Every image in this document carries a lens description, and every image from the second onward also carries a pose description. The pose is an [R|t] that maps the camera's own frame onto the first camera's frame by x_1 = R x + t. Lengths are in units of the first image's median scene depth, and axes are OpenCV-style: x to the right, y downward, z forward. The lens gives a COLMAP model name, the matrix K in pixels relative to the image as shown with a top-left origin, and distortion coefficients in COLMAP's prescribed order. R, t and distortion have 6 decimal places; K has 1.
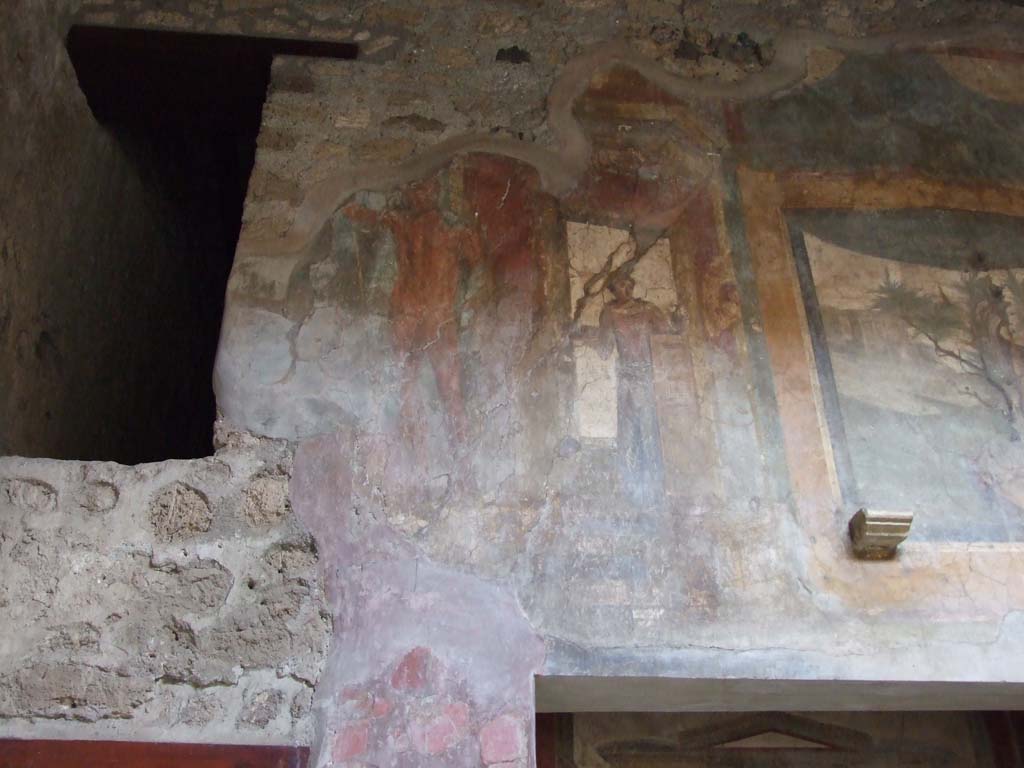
lens RADIAL K [[966.3, 0, 519.8], [0, 966.3, 390.6], [0, 0, 1]] dist [-0.025248, 0.000000]
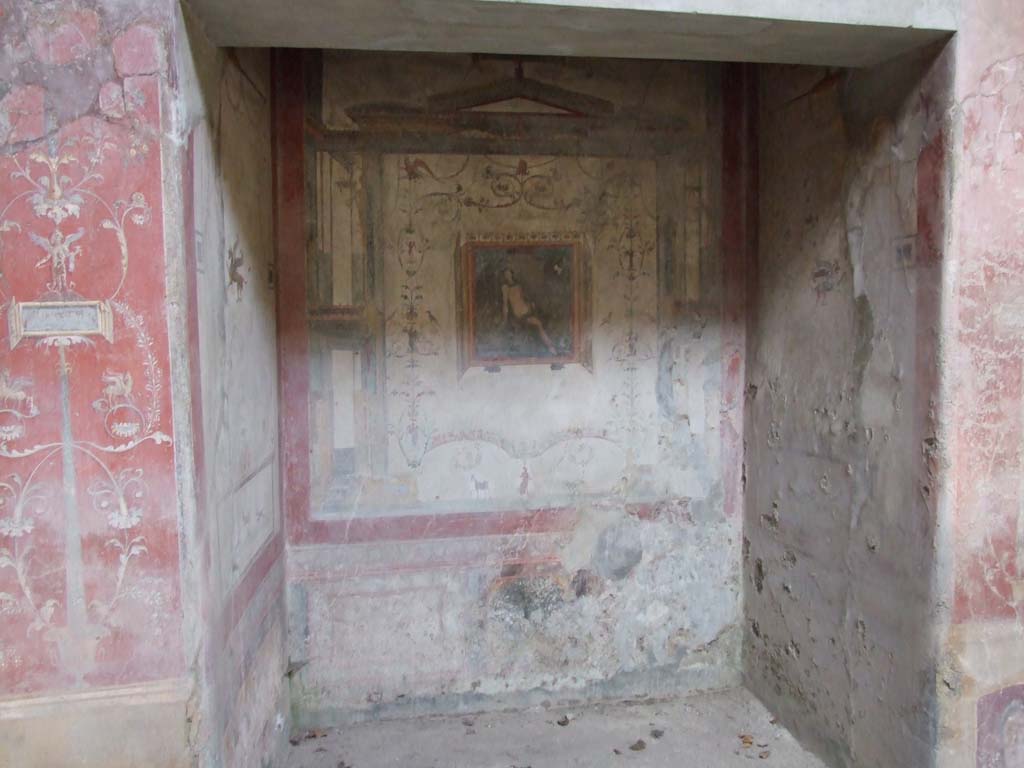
lens RADIAL K [[847.5, 0, 515.8], [0, 847.5, 365.5], [0, 0, 1]] dist [-0.044343, 0.036450]
pose [[0.994577, -0.015002, 0.102916, 0.200105], [-0.043485, 0.838913, 0.542526, 0.129254], [-0.094476, -0.544059, 0.833711, 0.106298]]
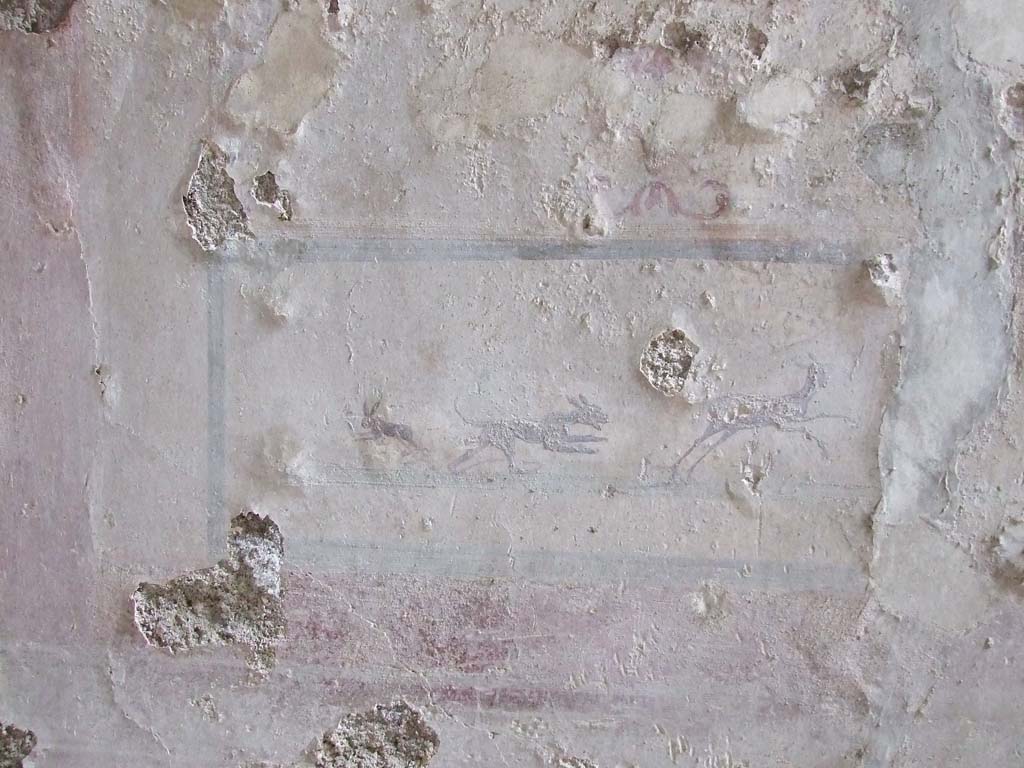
lens RADIAL K [[803.4, 0, 513.3], [0, 803.4, 374.3], [0, 0, 1]] dist [-0.069078, 0.057950]
pose [[0.165379, -0.053297, 0.984789, 0.444040], [-0.521830, 0.842581, 0.133234, 0.768708], [-0.836865, -0.535926, 0.111534, 0.838044]]
